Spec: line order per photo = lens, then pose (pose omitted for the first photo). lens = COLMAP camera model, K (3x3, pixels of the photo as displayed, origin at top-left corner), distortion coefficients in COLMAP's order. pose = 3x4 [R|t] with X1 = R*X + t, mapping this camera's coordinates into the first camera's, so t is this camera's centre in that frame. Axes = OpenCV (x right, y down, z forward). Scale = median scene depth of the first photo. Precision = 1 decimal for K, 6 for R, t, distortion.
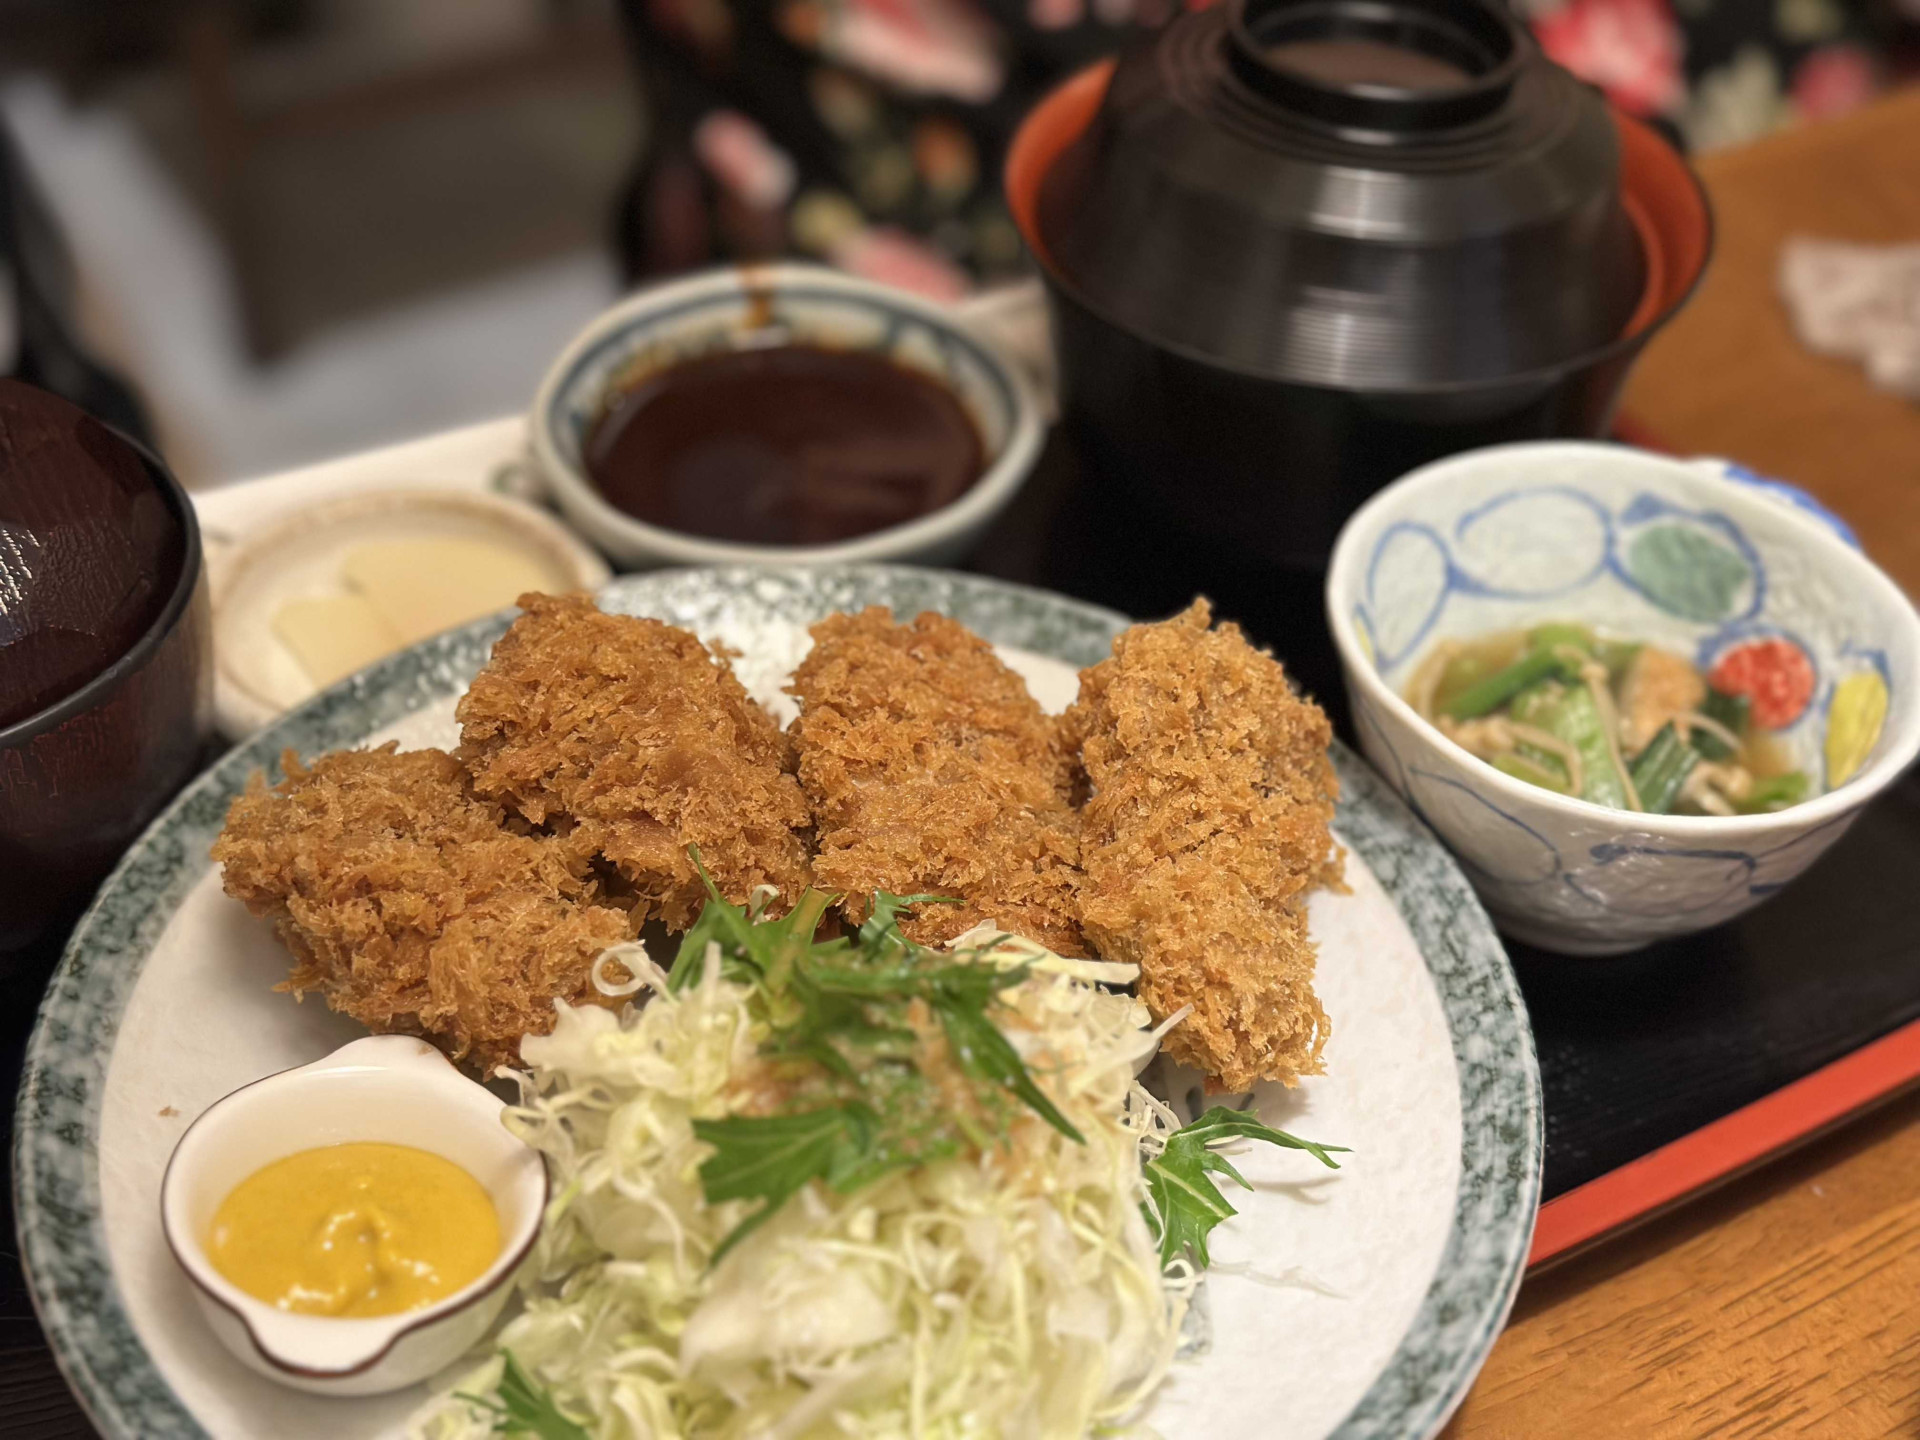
lens RADIAL K [[2669.1, 0, 960.0], [0, 2669.1, 720.0], [0, 0, 1]] dist [-0.004782, -0.049222]
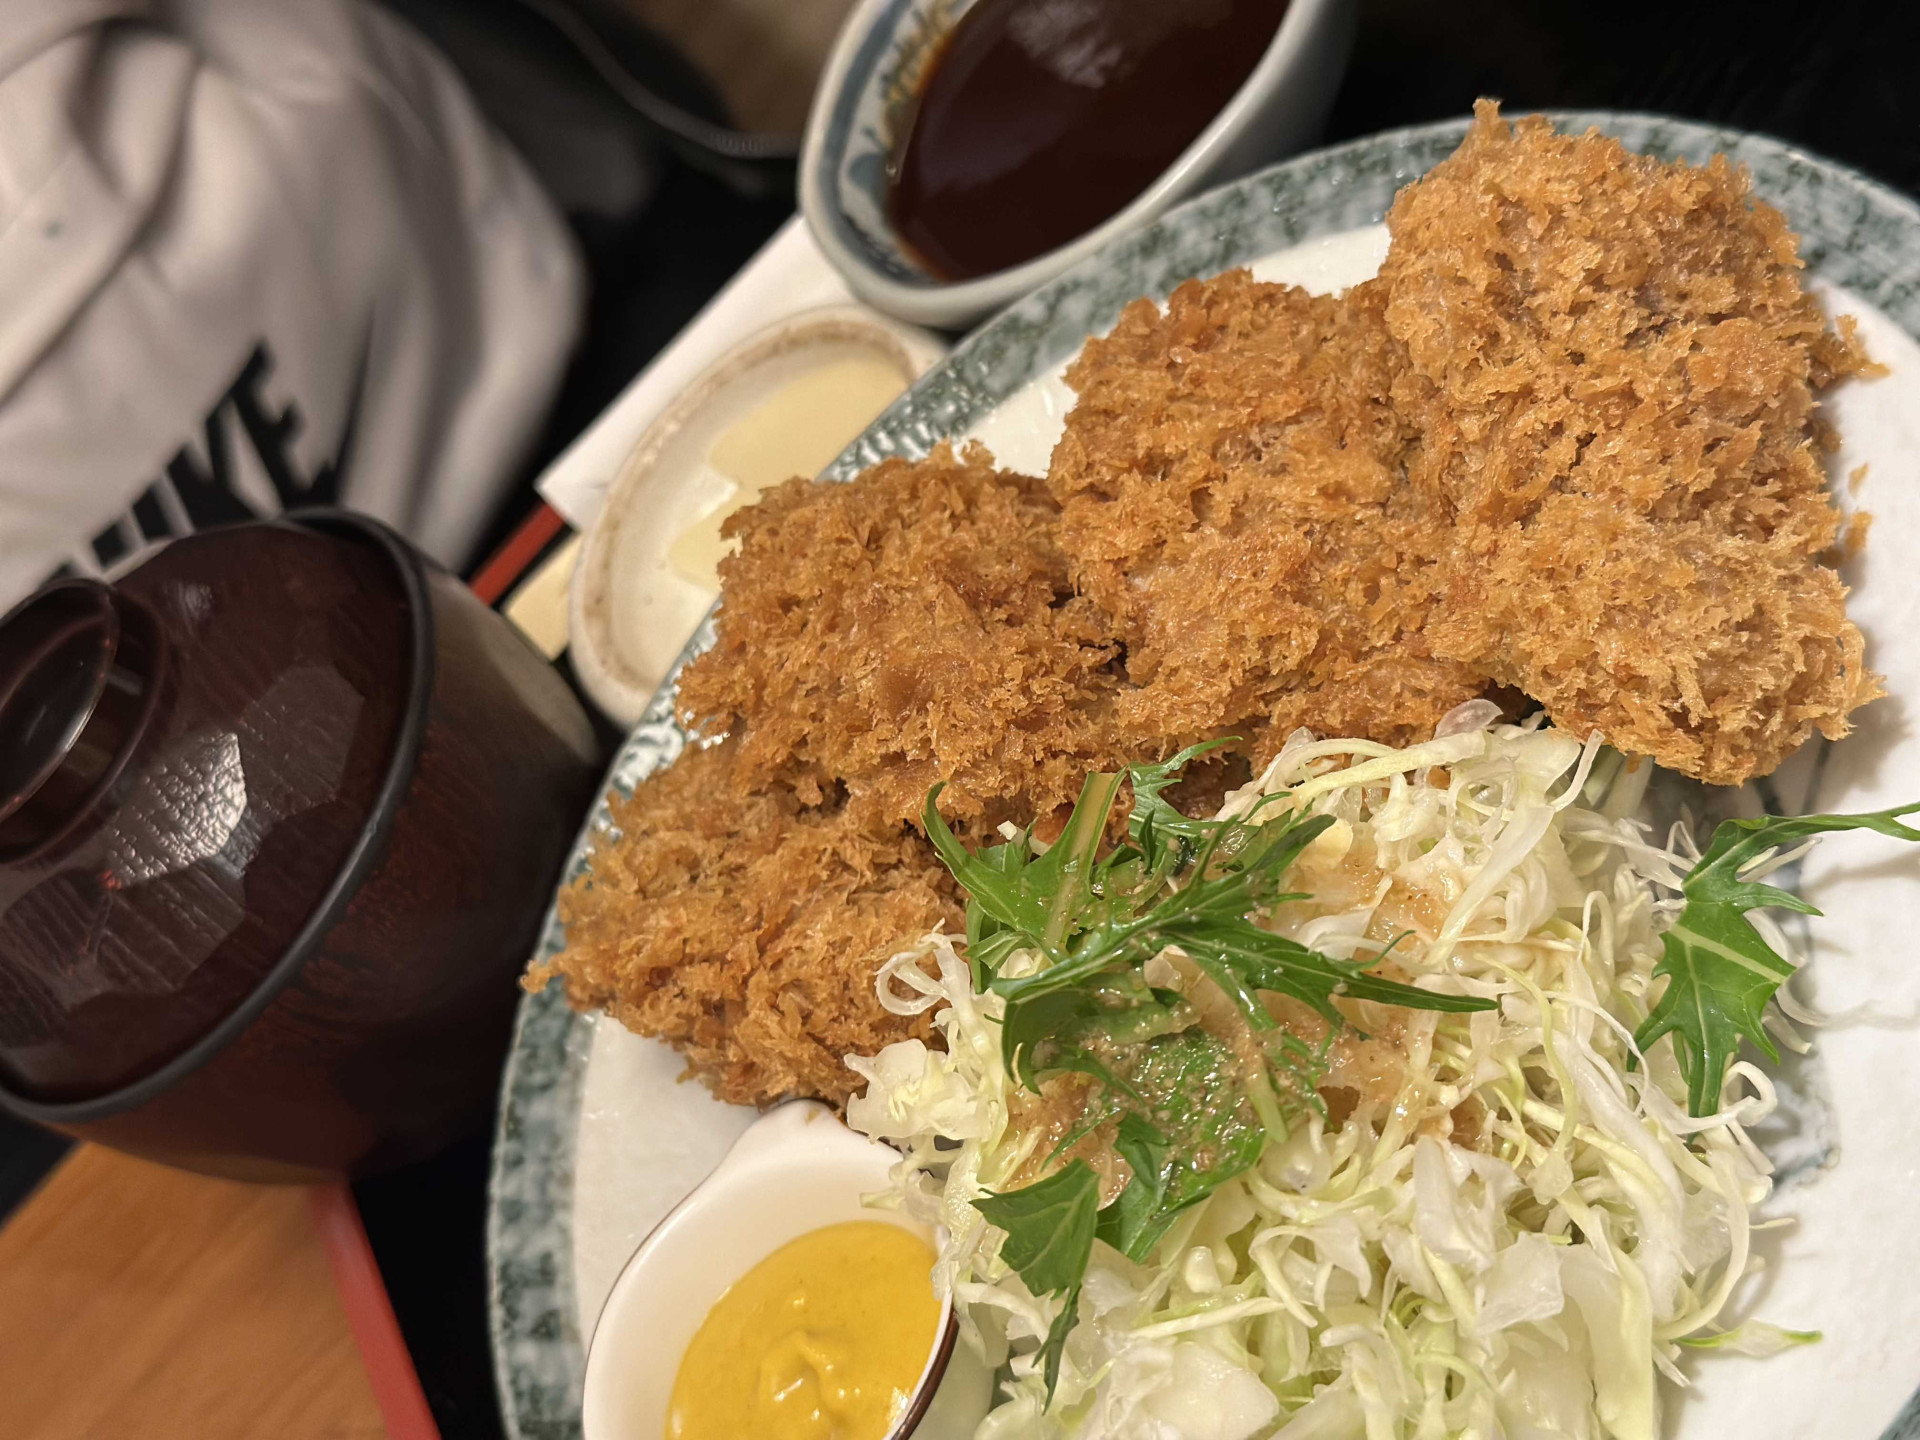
lens RADIAL K [[2725.9, 0, 960.0], [0, 2725.9, 720.0], [0, 0, 1]] dist [0.033052, 0.054336]
pose [[0.788631, -0.384081, -0.480148, 0.285922], [0.483105, 0.870122, 0.097456, -0.043527], [0.380357, -0.308819, 0.871757, 0.304090]]
